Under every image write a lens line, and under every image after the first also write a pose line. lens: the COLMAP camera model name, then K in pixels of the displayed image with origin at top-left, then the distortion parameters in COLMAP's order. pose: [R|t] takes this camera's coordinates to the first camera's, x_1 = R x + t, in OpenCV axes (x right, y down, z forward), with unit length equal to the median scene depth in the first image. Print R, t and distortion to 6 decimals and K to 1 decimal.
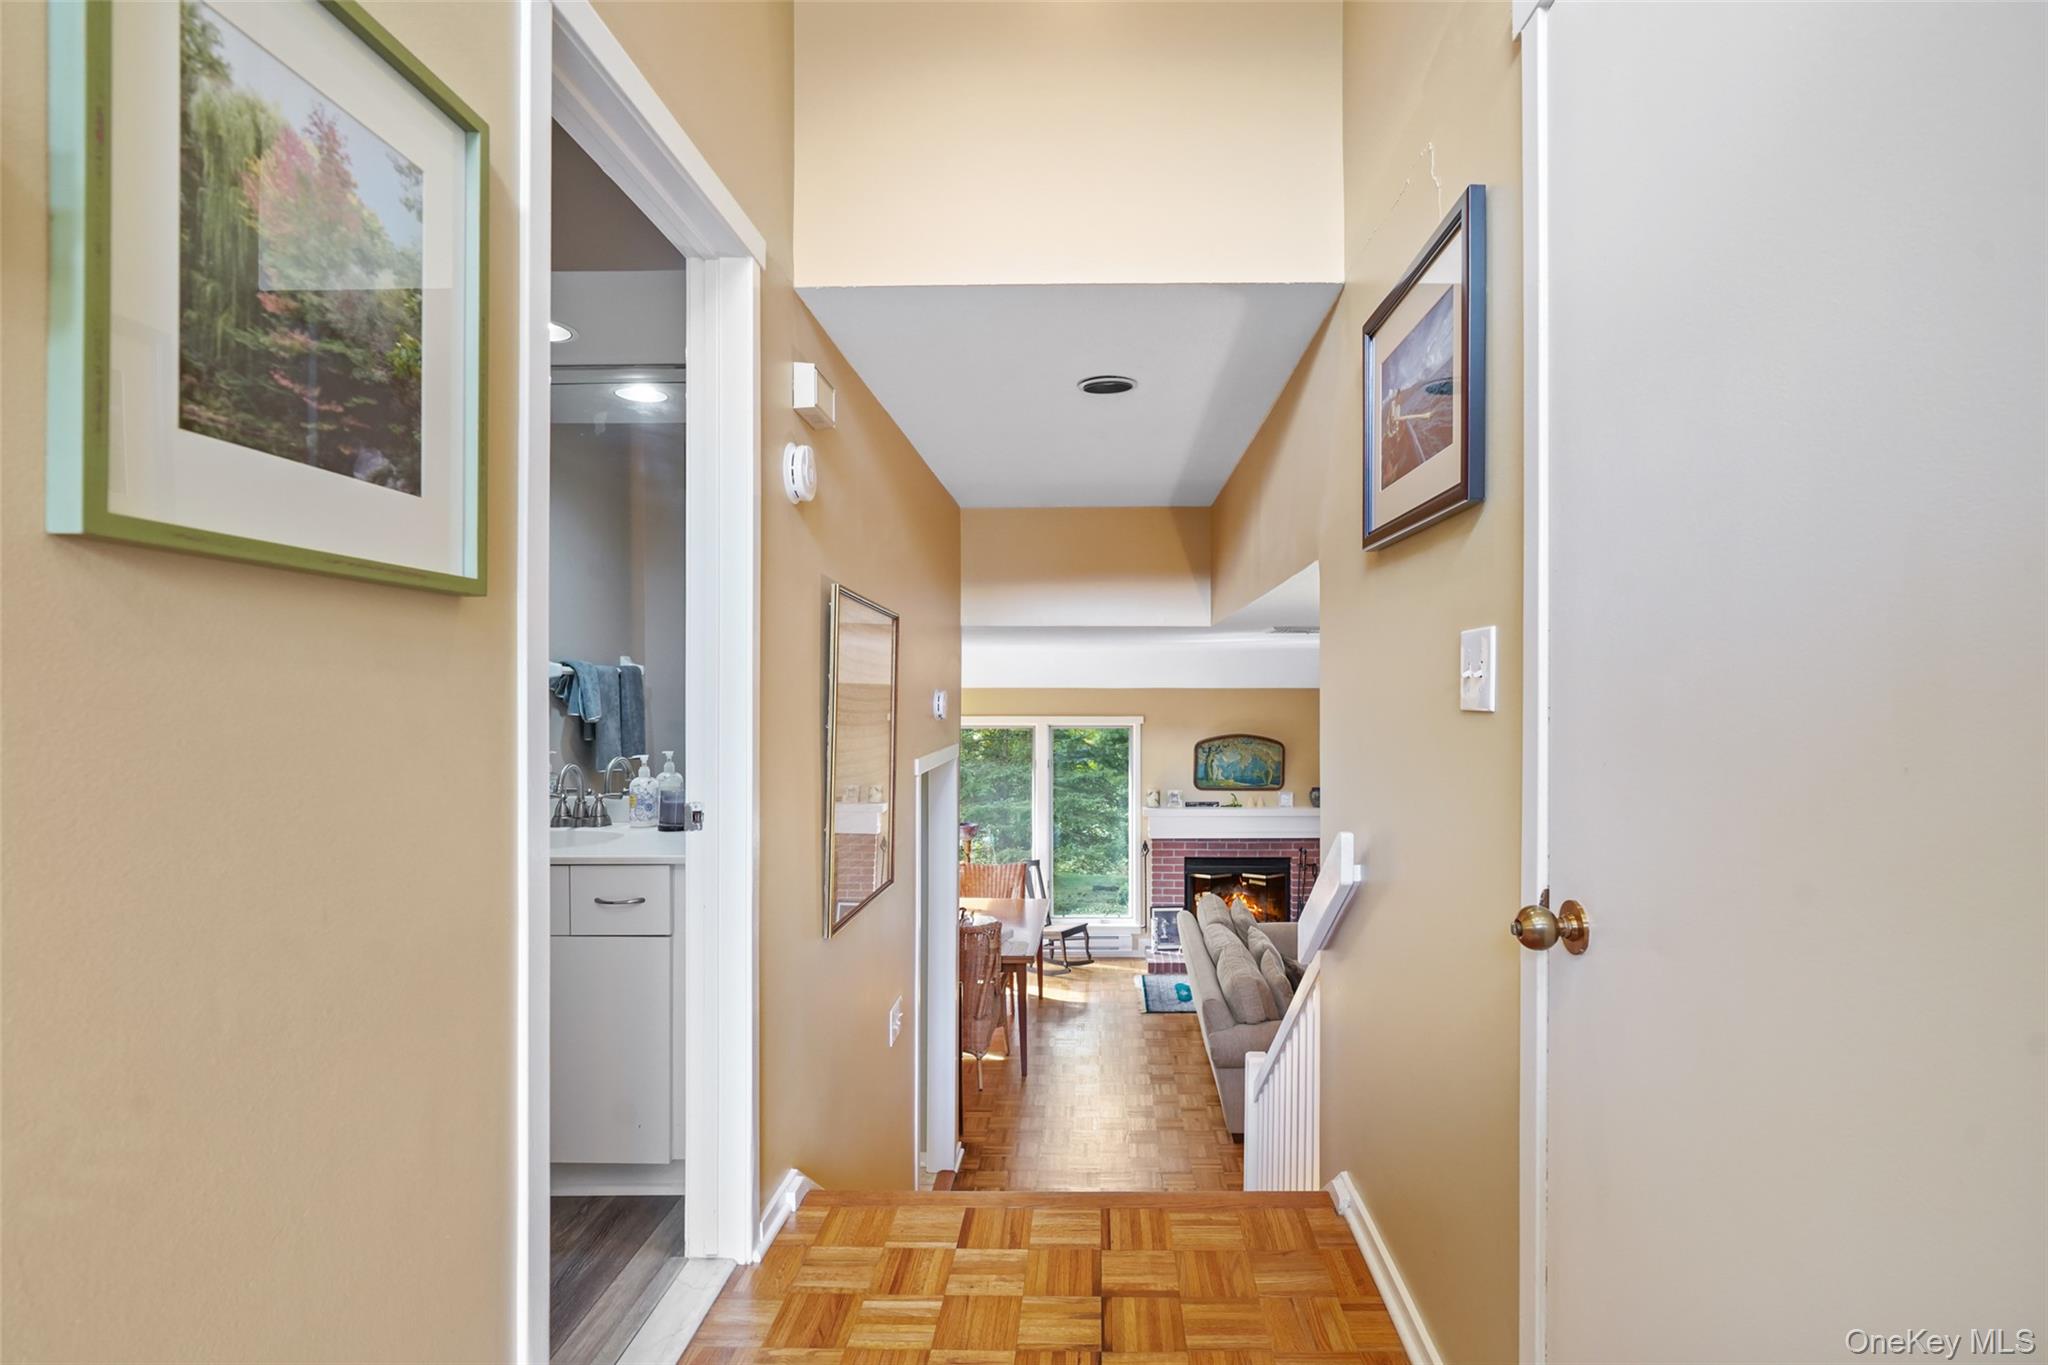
lens RADIAL K [[934.7, 0, 1085.5], [0, 934.7, 688.5], [0, 0, 1]] dist [-0.000510, 0.000029]
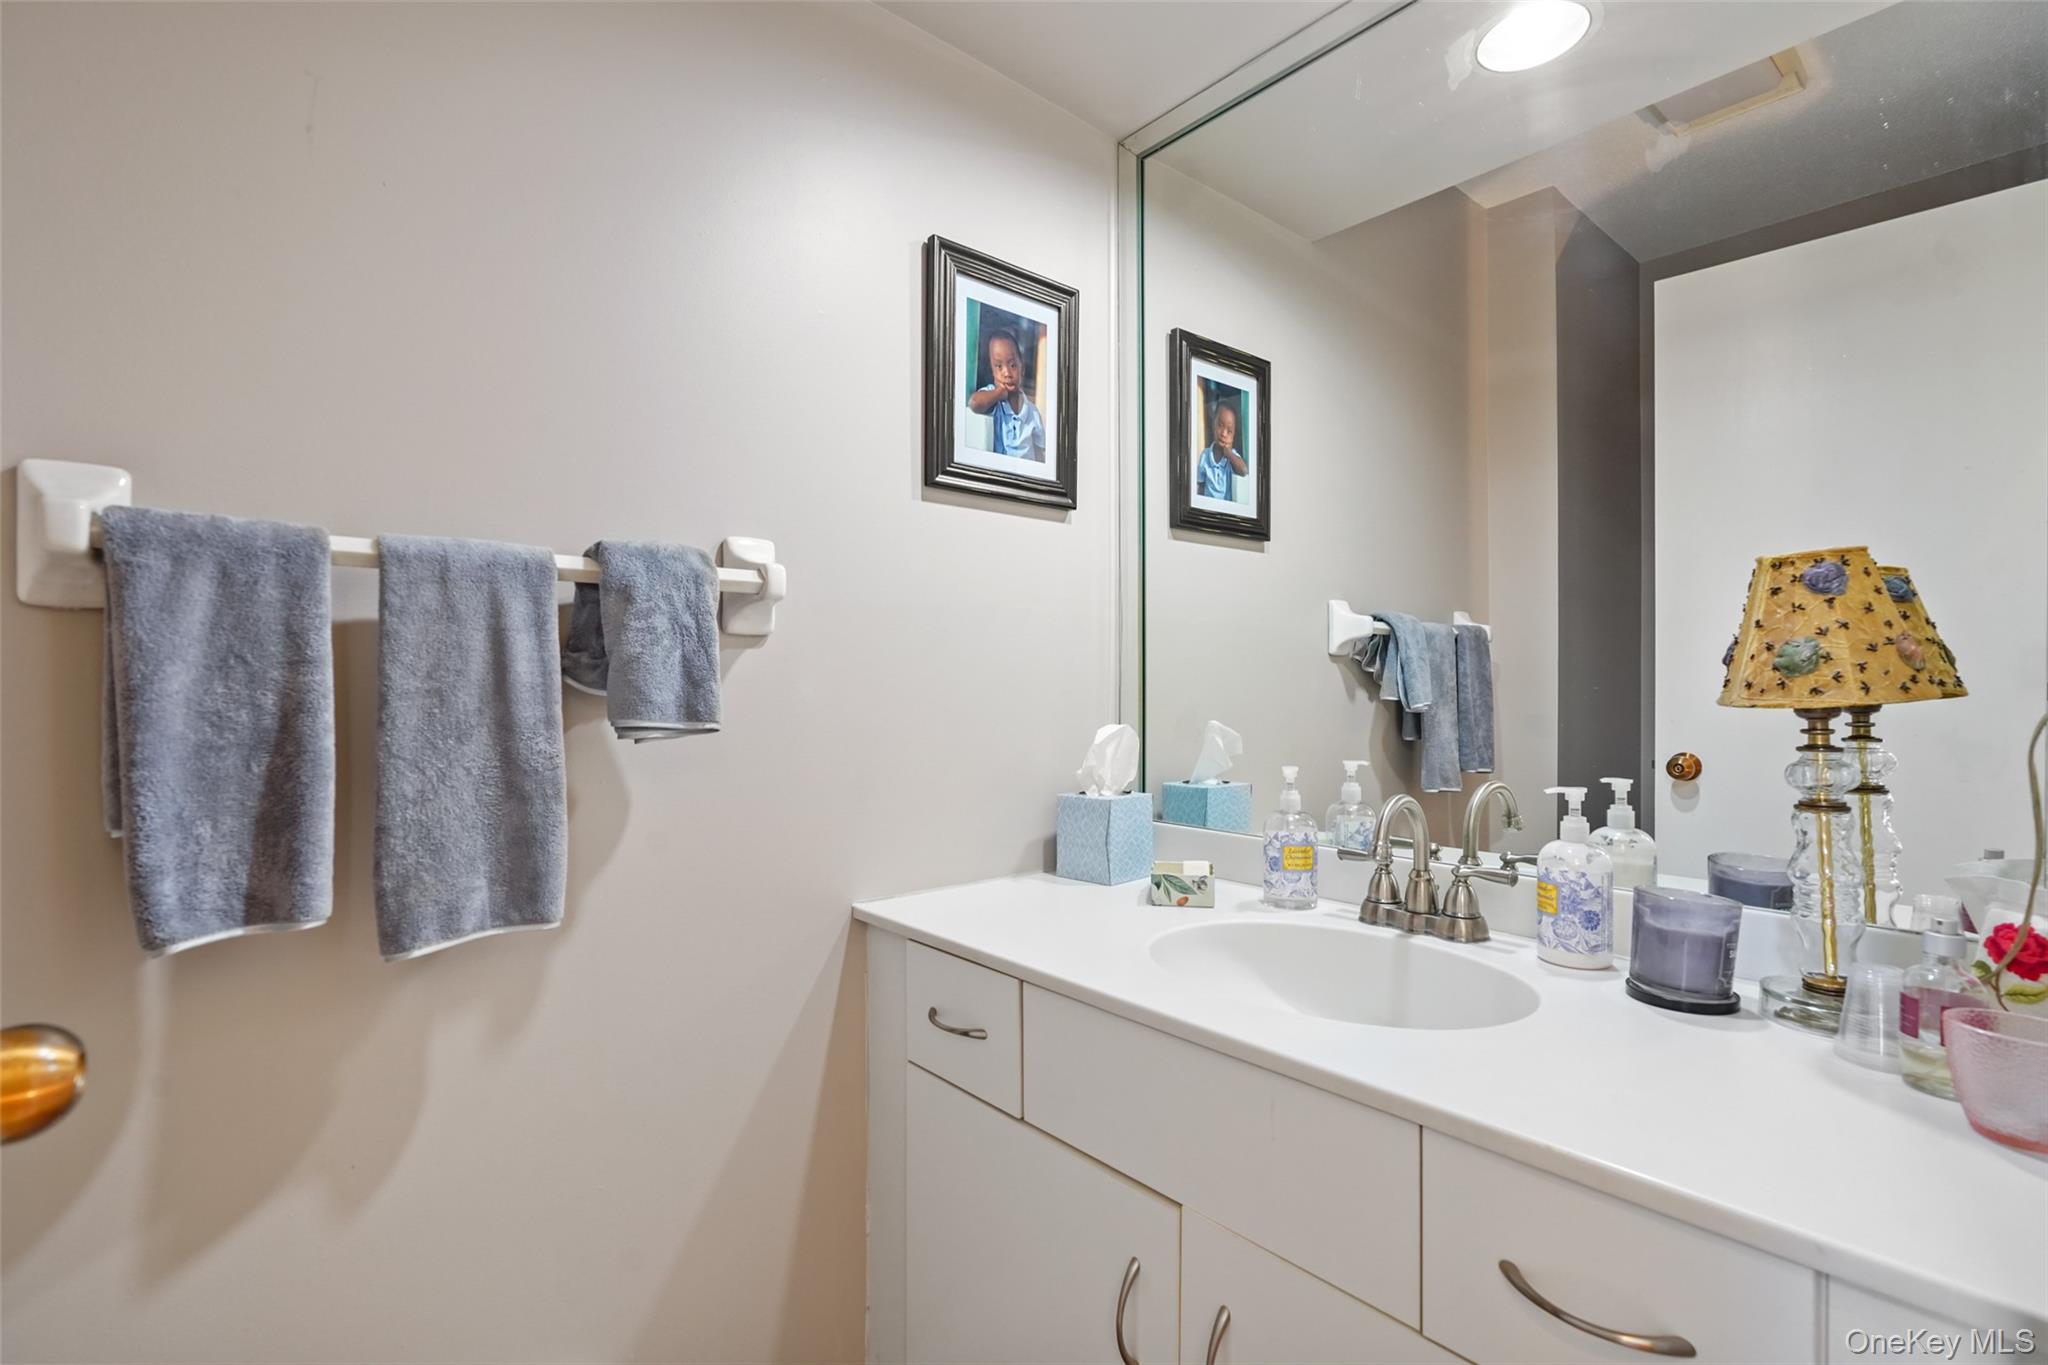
lens RADIAL K [[931.3, 0, 1027.2], [0, 931.3, 690.8], [0, 0, 1]] dist [-0.002214, 0.000016]
pose [[0.658689, 0.007097, -0.752382, -0.304705], [-0.004985, 0.999975, 0.005068, 0.026639], [0.752399, 0.000413, 0.658707, 0.519872]]
